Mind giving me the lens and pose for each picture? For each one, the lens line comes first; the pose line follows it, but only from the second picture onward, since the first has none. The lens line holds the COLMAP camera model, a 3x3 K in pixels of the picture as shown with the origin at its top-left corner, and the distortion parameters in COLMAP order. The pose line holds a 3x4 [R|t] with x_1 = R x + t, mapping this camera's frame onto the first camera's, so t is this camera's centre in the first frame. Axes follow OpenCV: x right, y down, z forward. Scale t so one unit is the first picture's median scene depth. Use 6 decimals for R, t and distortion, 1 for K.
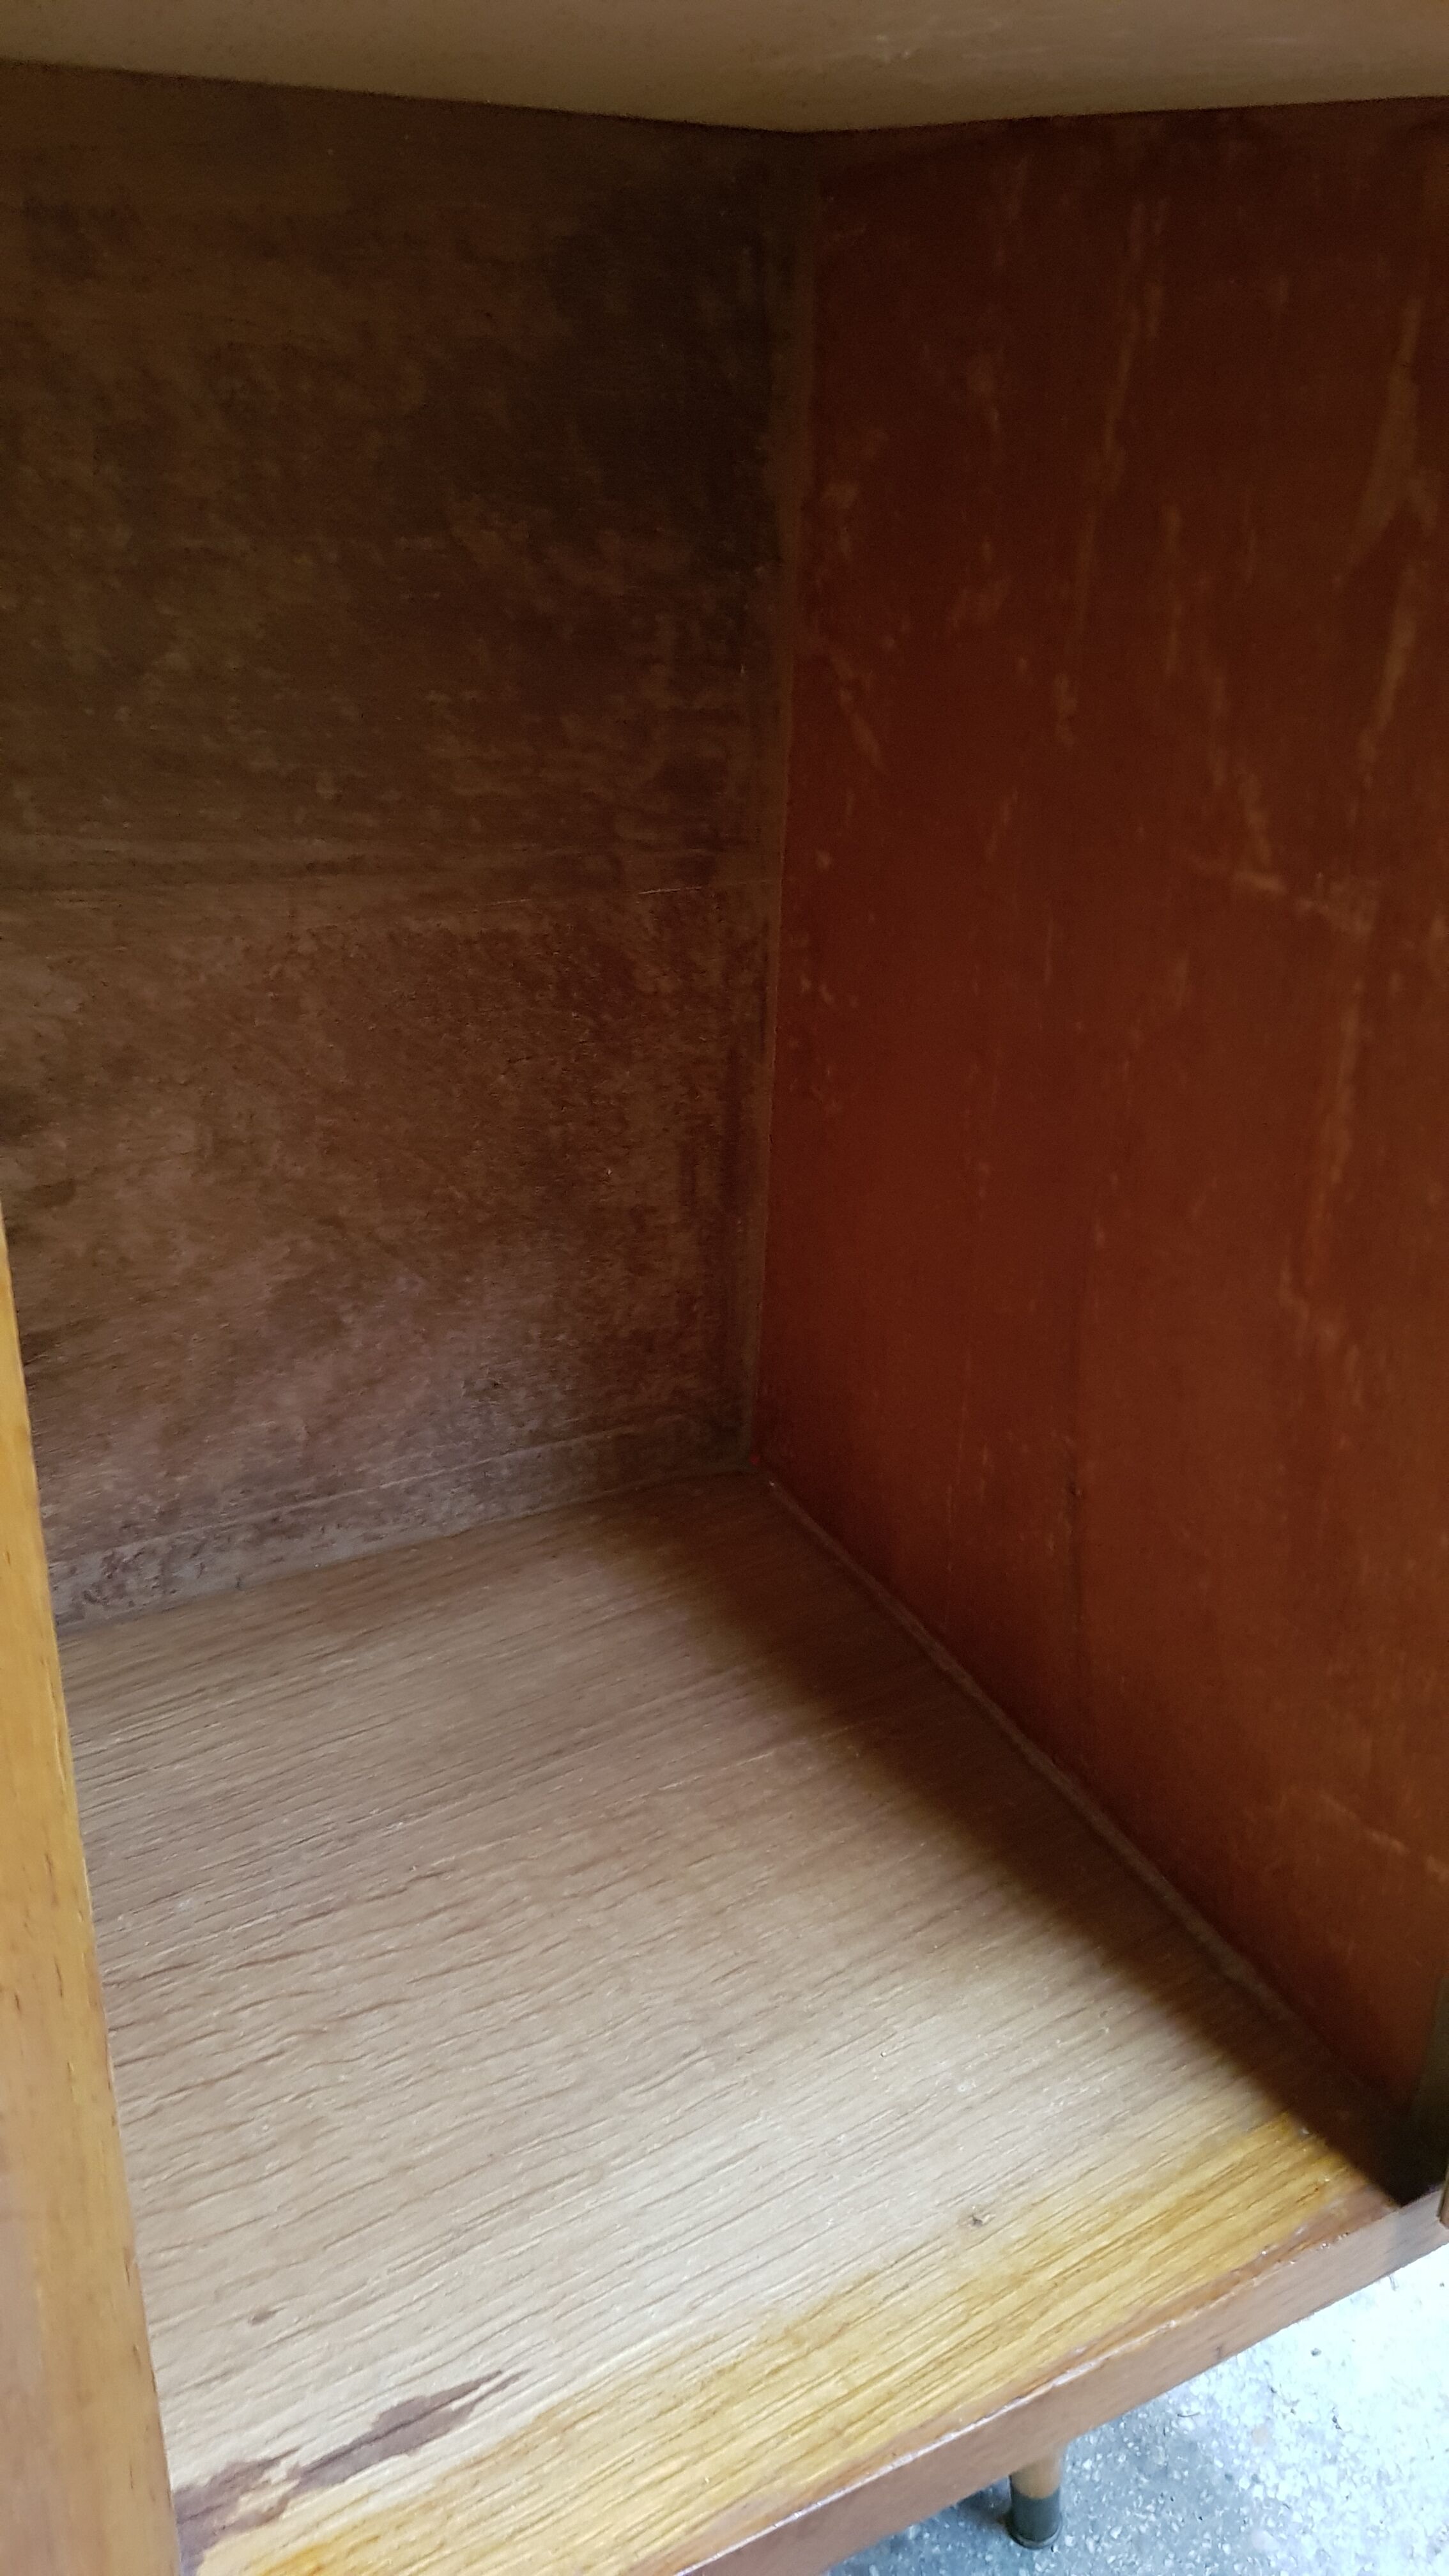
lens RADIAL K [[1812.7, 0, 724.5], [0, 1812.7, 1288.0], [0, 0, 1]] dist [0.027881, -0.004546]
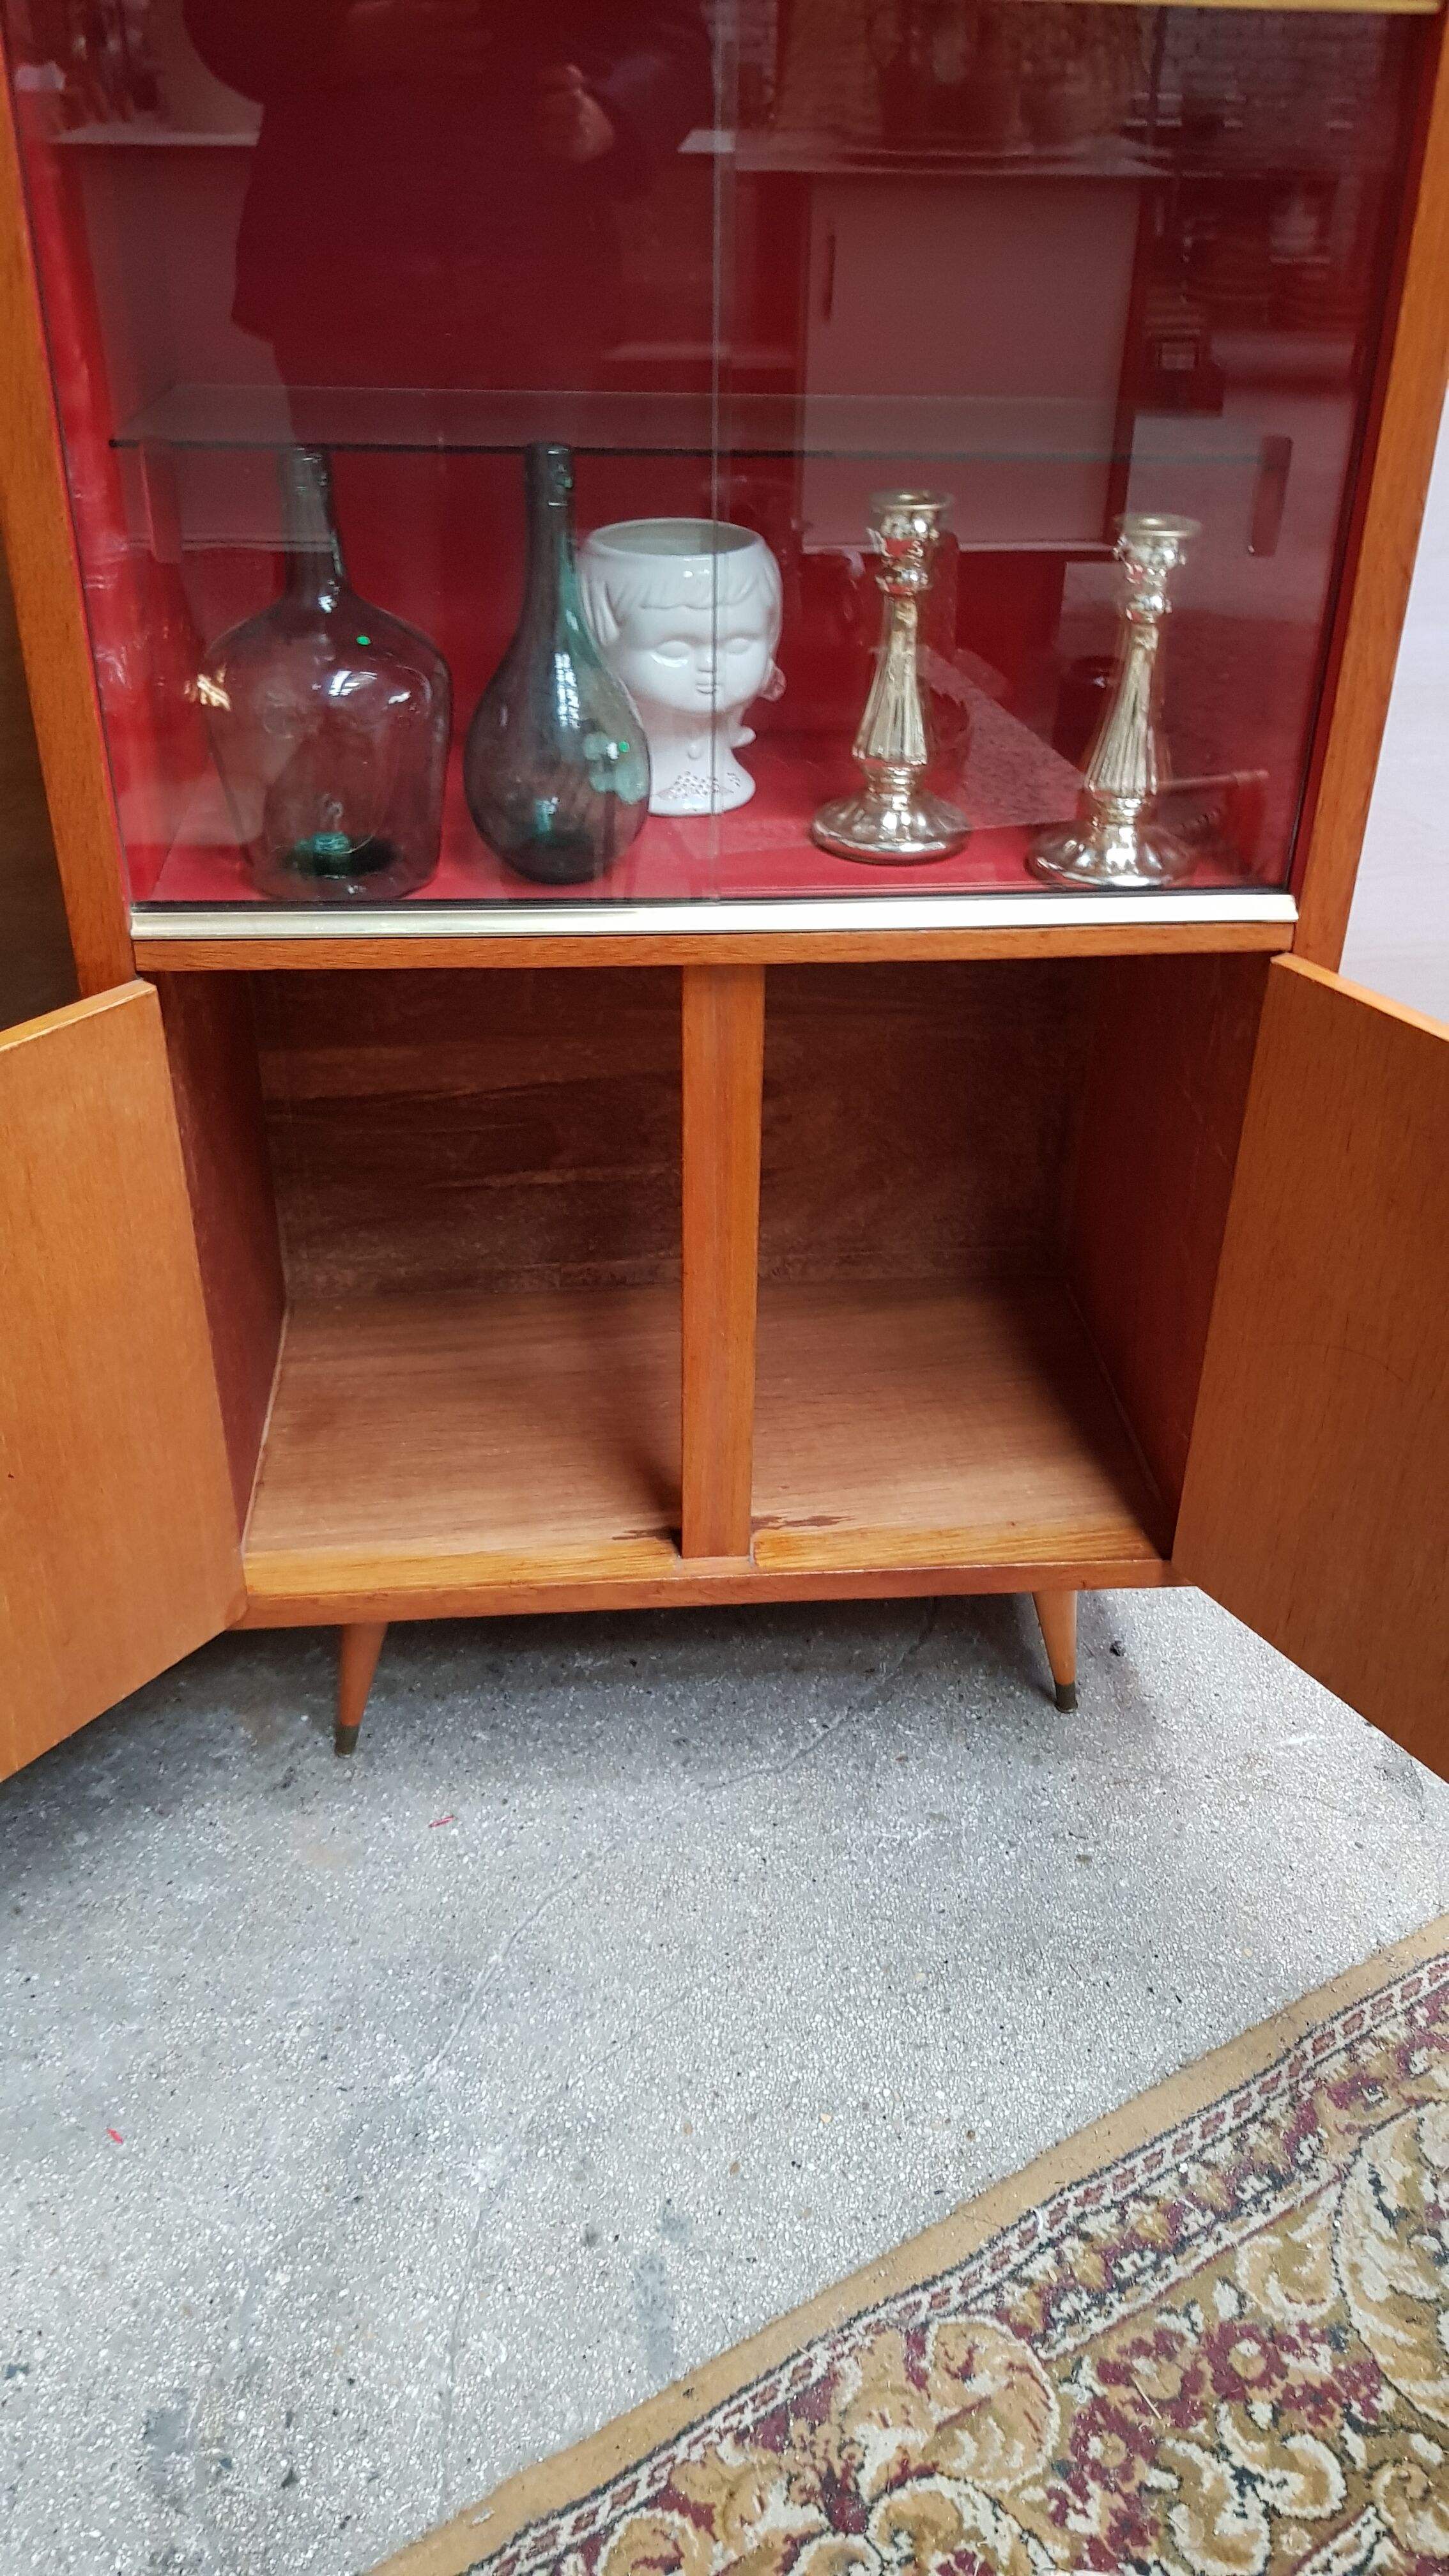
lens RADIAL K [[1812.7, 0, 724.5], [0, 1812.7, 1288.0], [0, 0, 1]] dist [0.027881, -0.004546]
pose [[0.907396, 0.188399, -0.375683, 0.582805], [-0.150765, 0.980317, 0.127466, -0.130540], [0.392303, -0.059023, 0.917941, -1.451969]]
